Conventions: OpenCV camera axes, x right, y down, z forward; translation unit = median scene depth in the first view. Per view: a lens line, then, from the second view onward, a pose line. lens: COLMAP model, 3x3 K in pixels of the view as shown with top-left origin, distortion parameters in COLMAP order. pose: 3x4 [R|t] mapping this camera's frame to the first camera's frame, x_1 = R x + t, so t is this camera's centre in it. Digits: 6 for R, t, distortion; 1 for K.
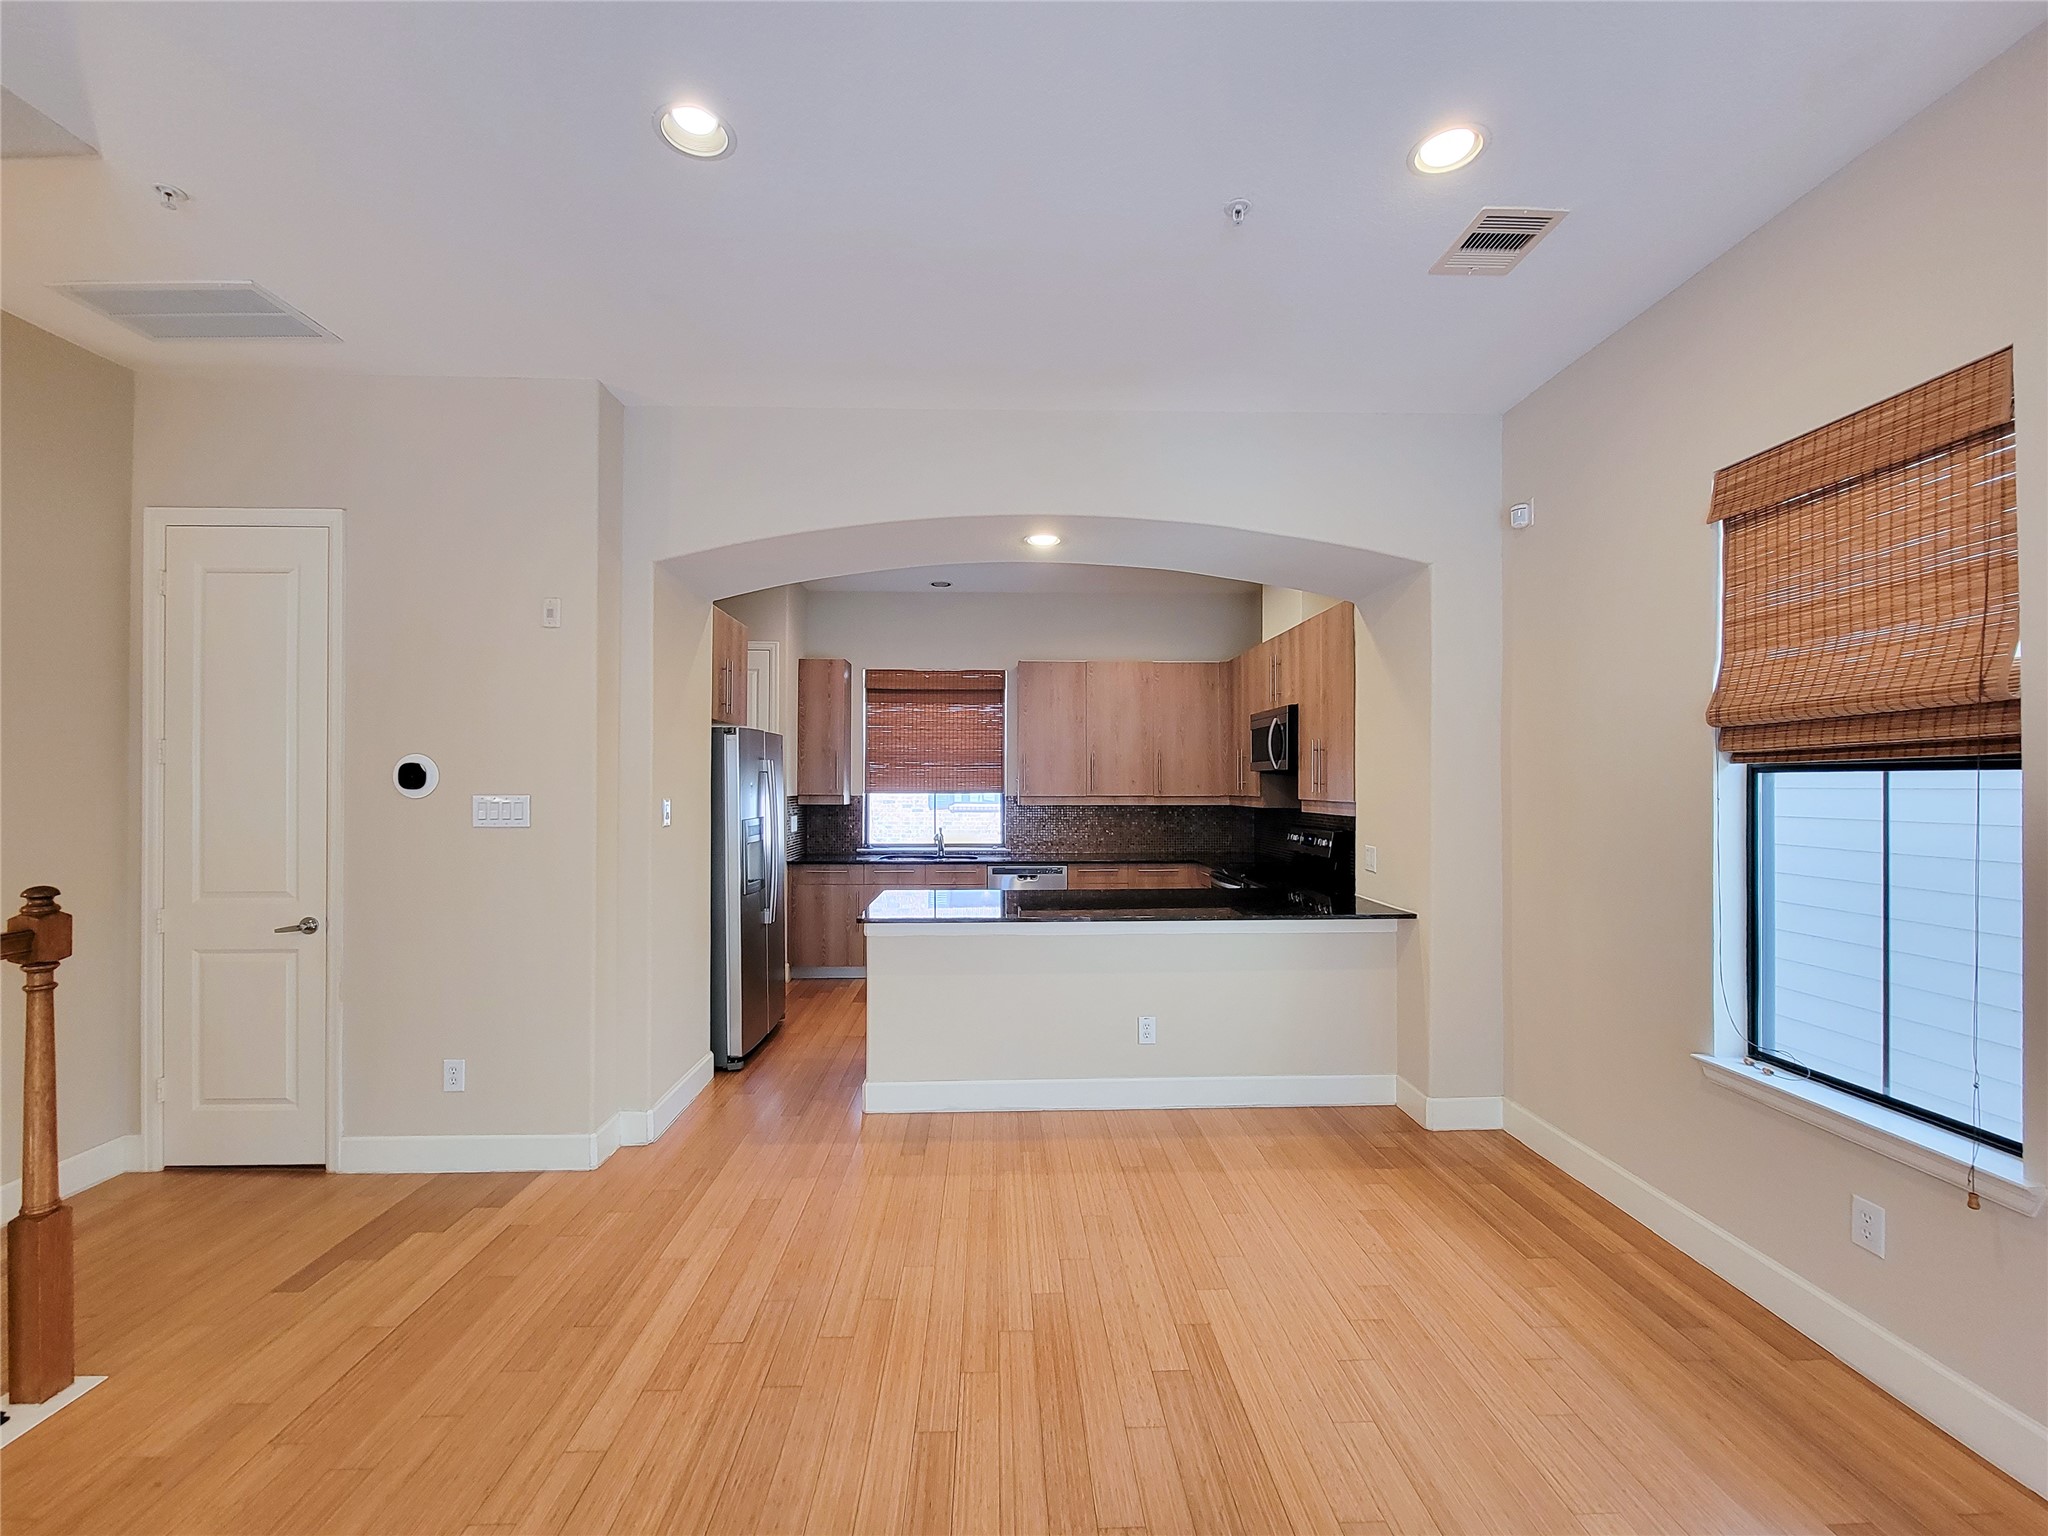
lens RADIAL K [[862.4, 0, 1048.0], [0, 862.4, 773.4], [0, 0, 1]] dist [0.009143, -0.000151]
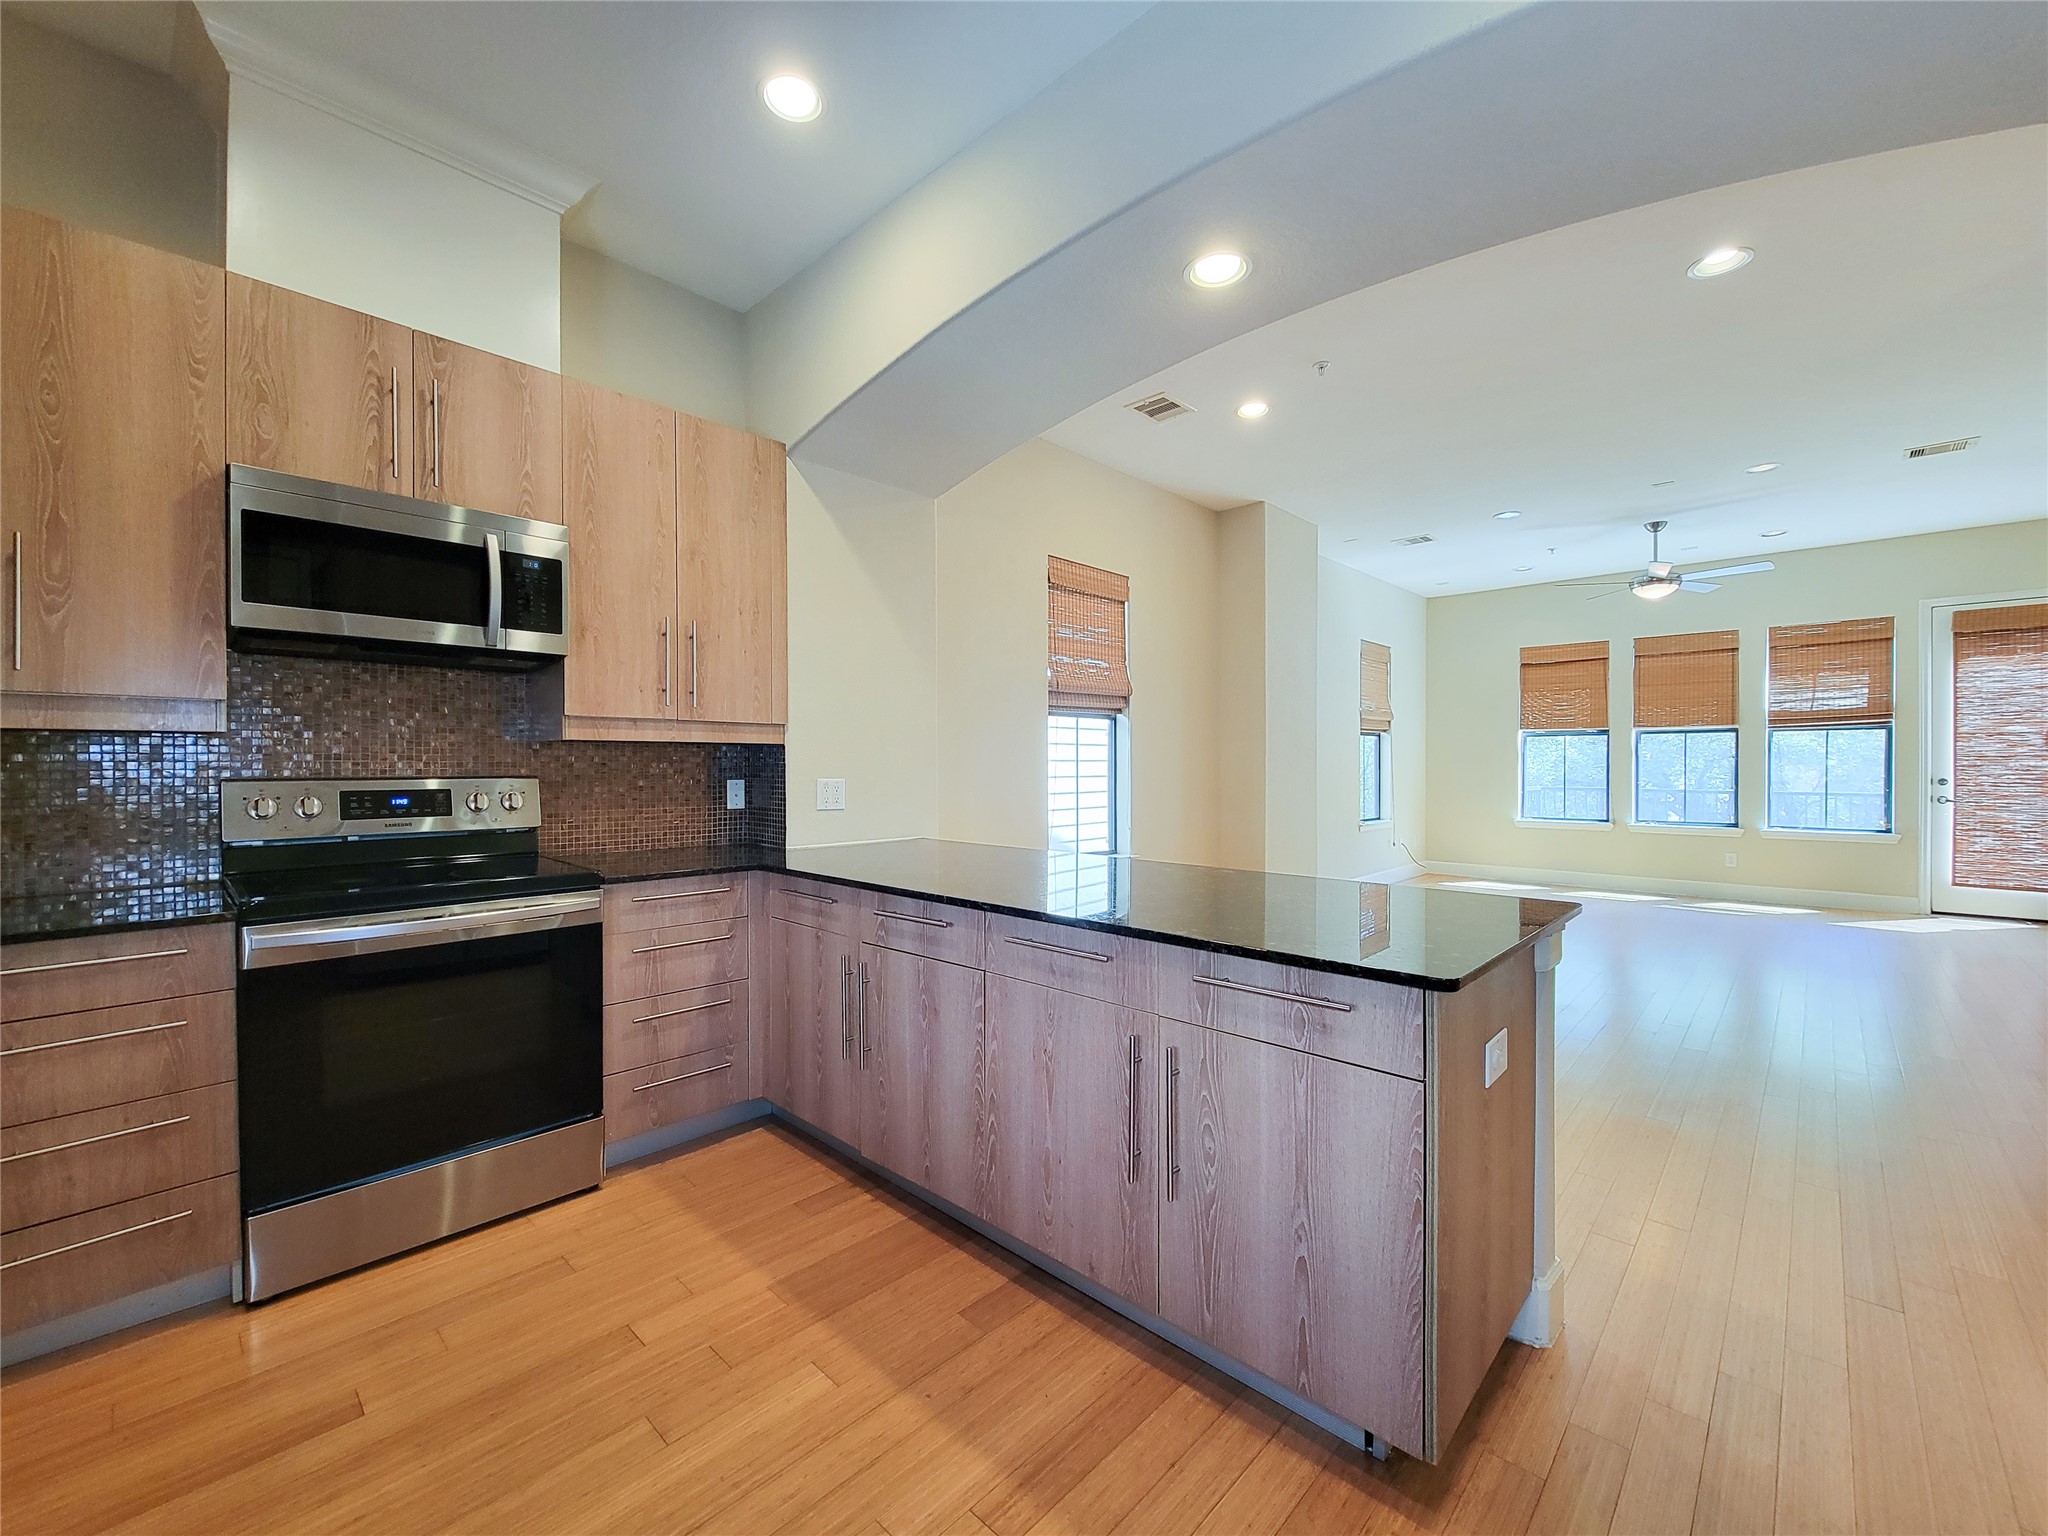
lens RADIAL K [[832.5, 0, 1017.7], [0, 832.5, 769.2], [0, 0, 1]] dist [-0.000007, -0.002167]
pose [[-0.677527, -0.006167, 0.735472, -0.221599], [-0.009851, 0.999951, -0.000690, 0.051670], [-0.735432, -0.007712, -0.677555, 0.972396]]
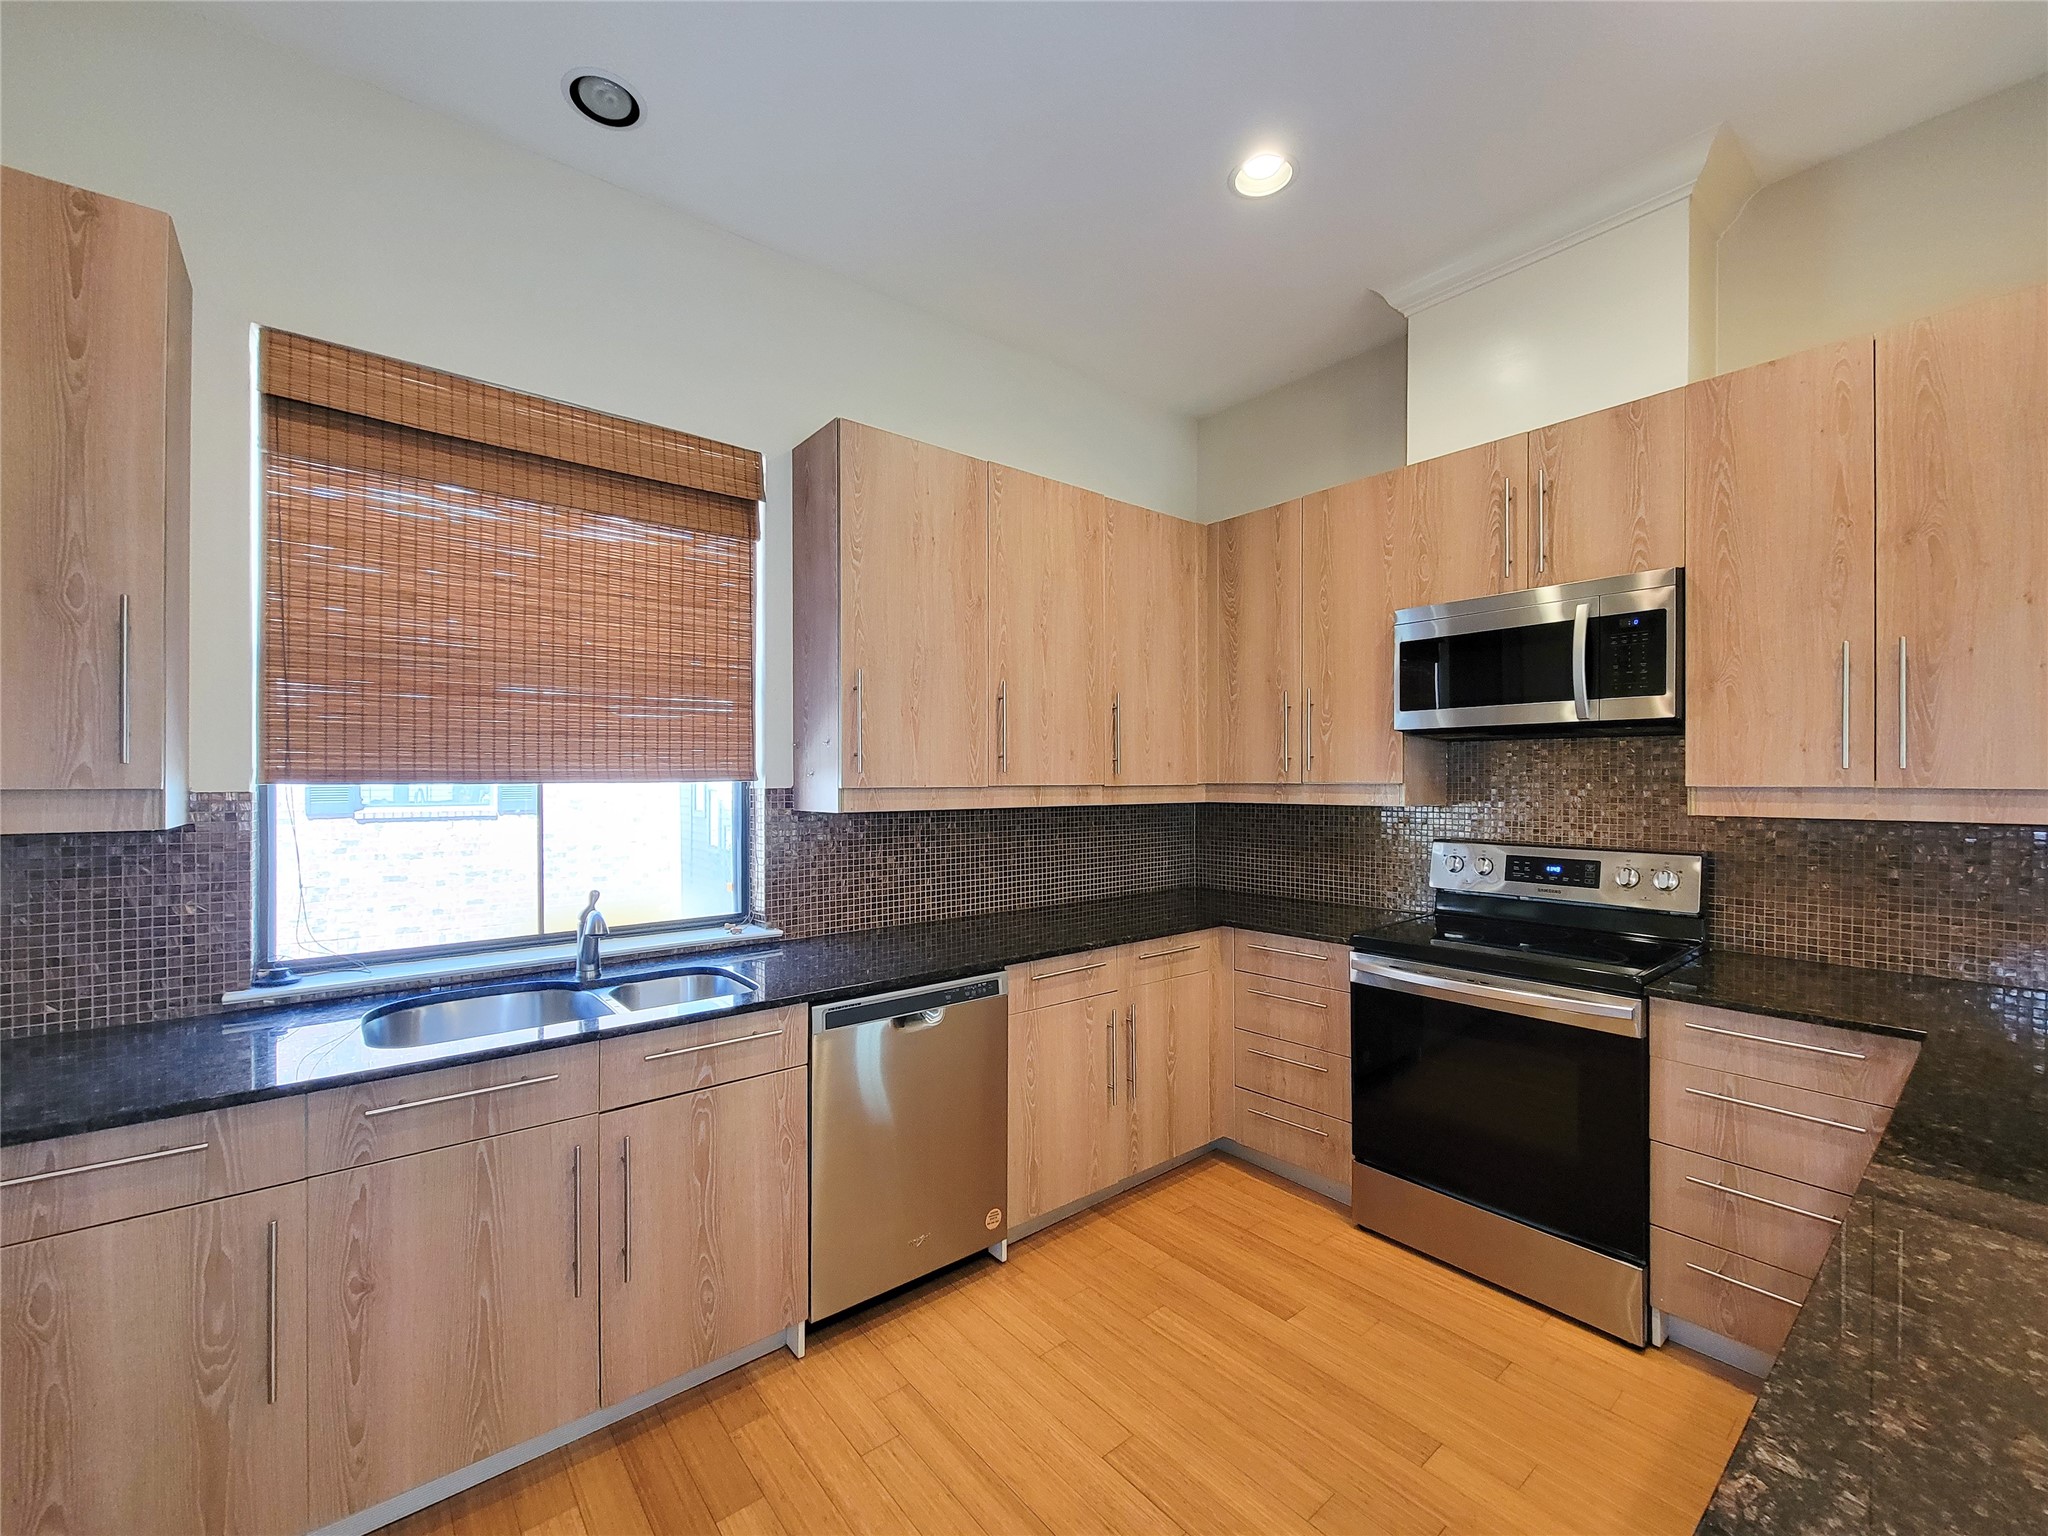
lens RADIAL K [[832.5, 0, 1022.3], [0, 832.5, 781.4], [0, 0, 1]] dist [-0.000007, -0.002167]
pose [[0.809397, -0.003961, 0.587248, -0.194767], [-0.004880, 0.999897, 0.013471, 0.020125], [-0.587241, -0.013769, 0.809295, 0.731686]]
